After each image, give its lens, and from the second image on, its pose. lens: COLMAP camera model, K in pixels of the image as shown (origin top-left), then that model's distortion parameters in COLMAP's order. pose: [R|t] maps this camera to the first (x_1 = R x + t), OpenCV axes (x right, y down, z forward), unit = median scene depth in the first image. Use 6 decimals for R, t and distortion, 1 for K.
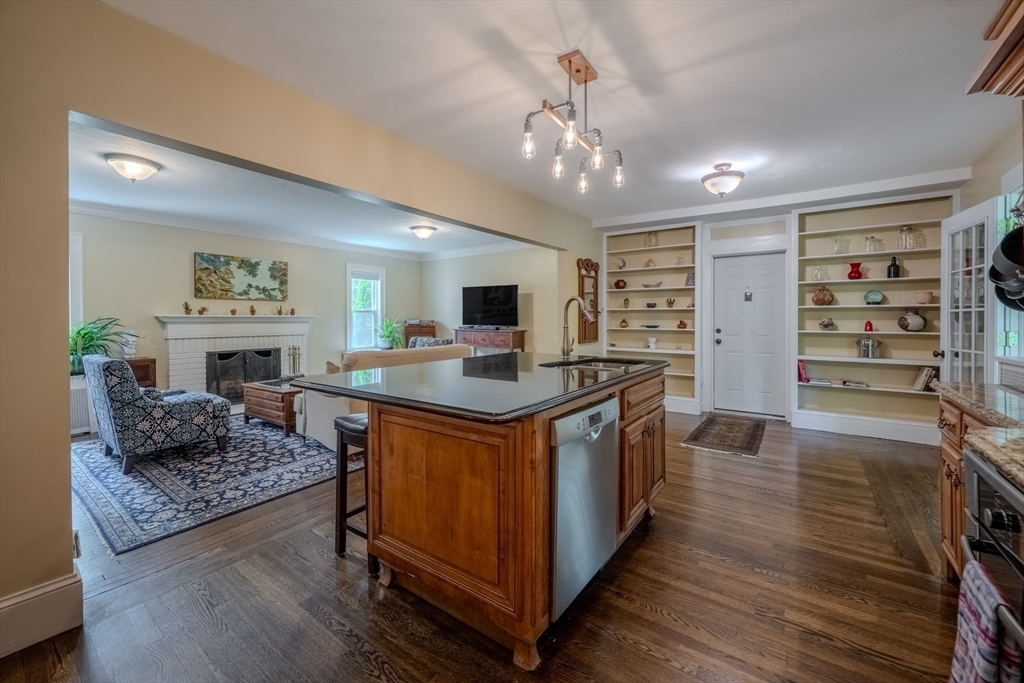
lens RADIAL K [[415.8, 0, 506.5], [0, 415.8, 321.8], [0, 0, 1]] dist [-0.002281, 0.000754]
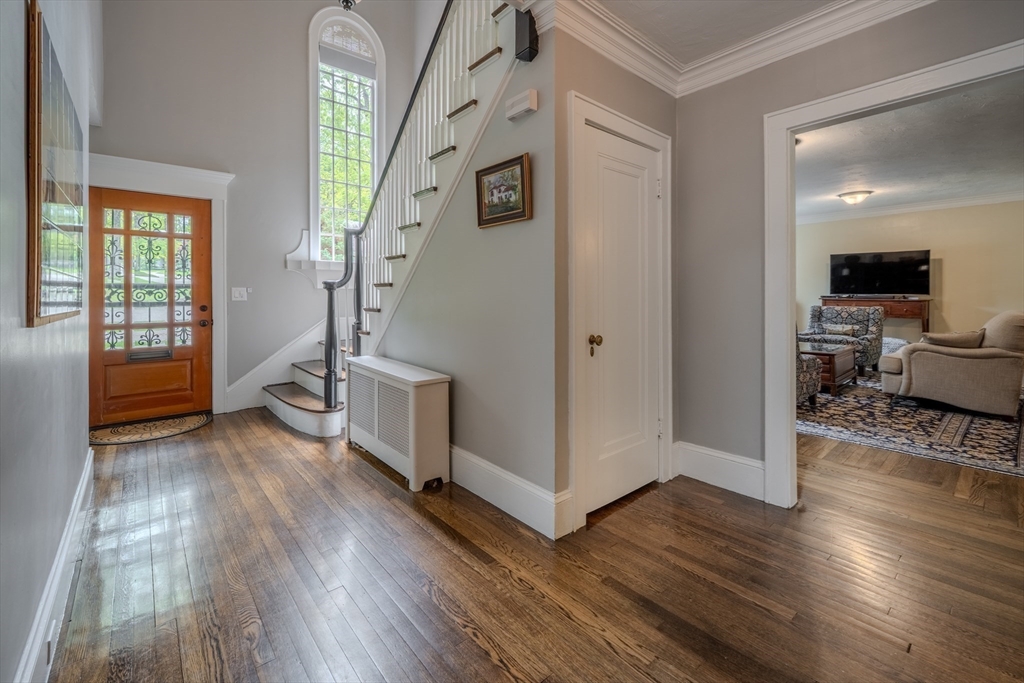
lens RADIAL K [[415.8, 0, 509.1], [0, 415.8, 293.6], [0, 0, 1]] dist [-0.002281, 0.000754]
pose [[0.967450, 0.001072, -0.253060, -0.817386], [-0.002658, 0.999979, -0.005924, 0.019939], [0.253049, 0.006404, 0.967432, -0.164792]]
